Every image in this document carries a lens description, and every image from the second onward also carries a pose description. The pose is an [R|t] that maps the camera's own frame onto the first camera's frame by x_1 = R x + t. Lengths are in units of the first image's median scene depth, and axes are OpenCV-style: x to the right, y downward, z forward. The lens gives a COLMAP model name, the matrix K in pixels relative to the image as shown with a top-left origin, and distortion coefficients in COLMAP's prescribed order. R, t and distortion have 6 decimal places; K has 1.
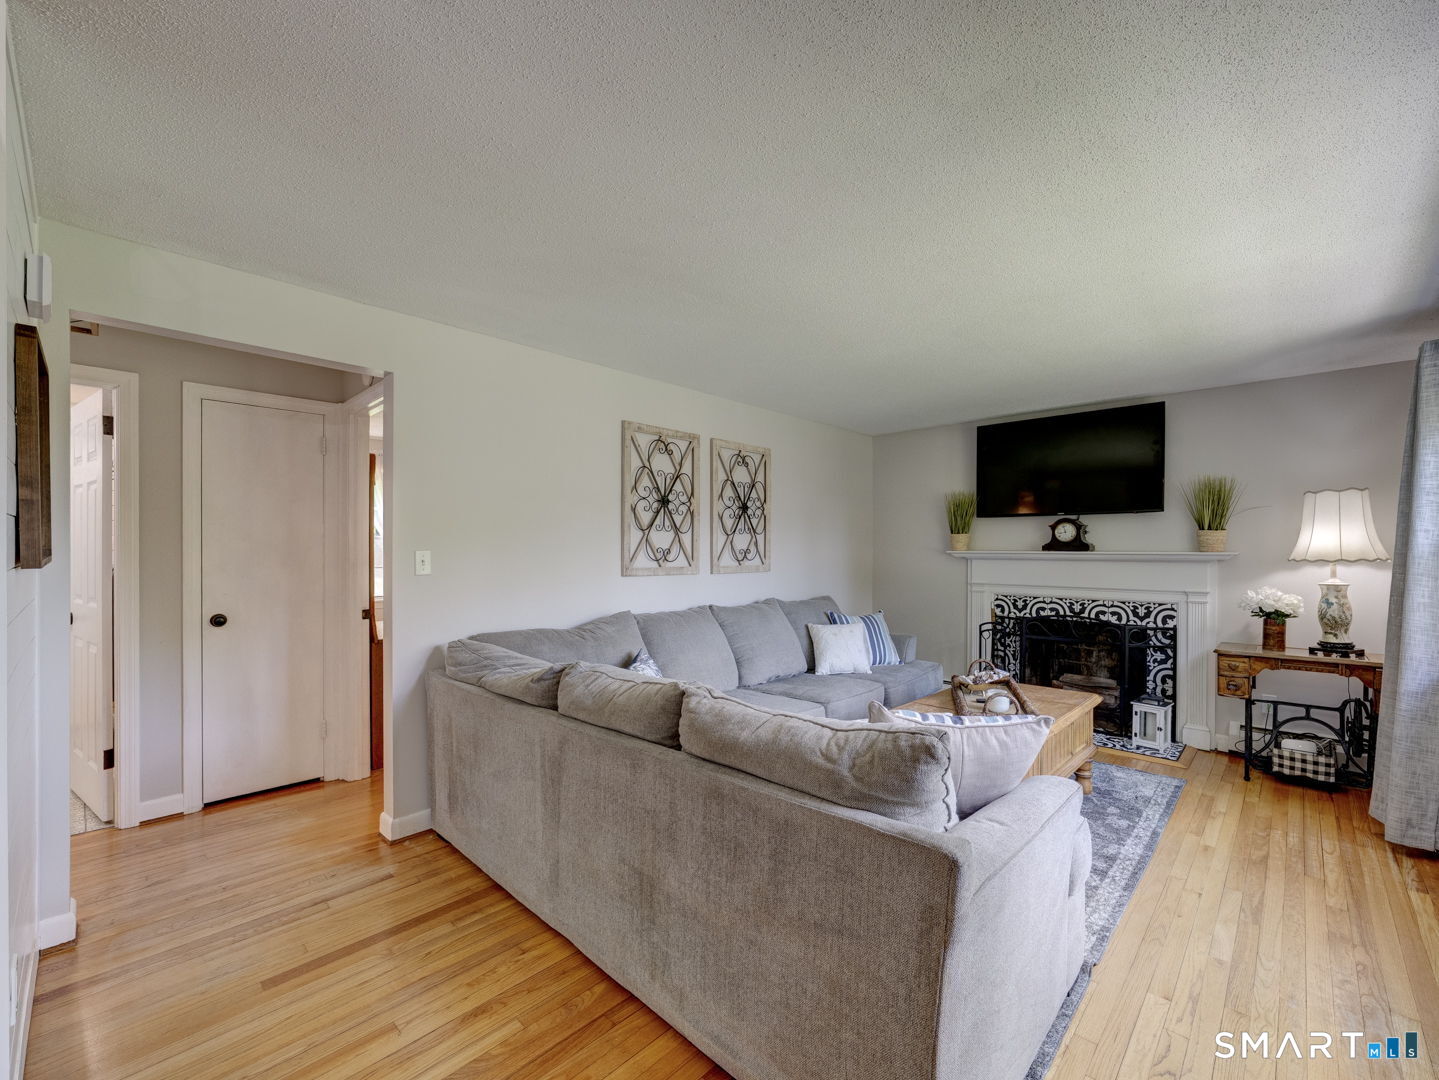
lens RADIAL K [[615.9, 0, 732.9], [0, 615.9, 541.6], [0, 0, 1]] dist [-0.005690, -0.000172]
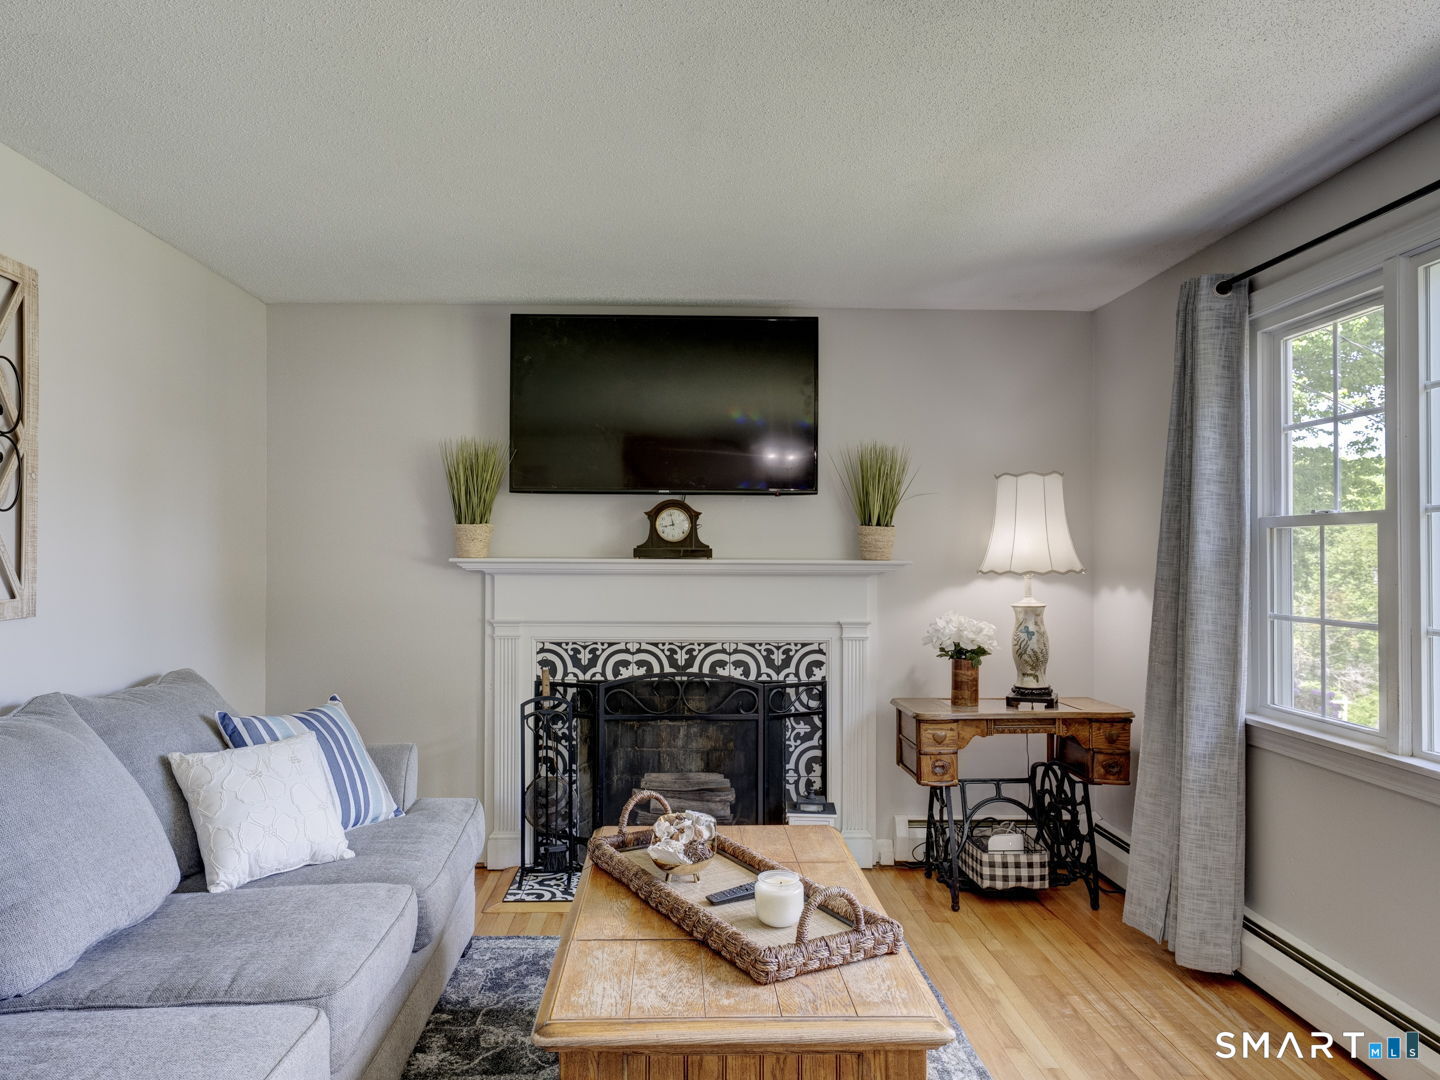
lens RADIAL K [[987.4, 0, 716.3], [0, 987.4, 541.7], [0, 0, 1]] dist [-0.009727, -0.005507]
pose [[0.705345, 0.010266, 0.708790, -0.073344], [-0.011632, 0.999928, -0.002908, 0.002575], [-0.708769, -0.006194, 0.705414, 0.366306]]
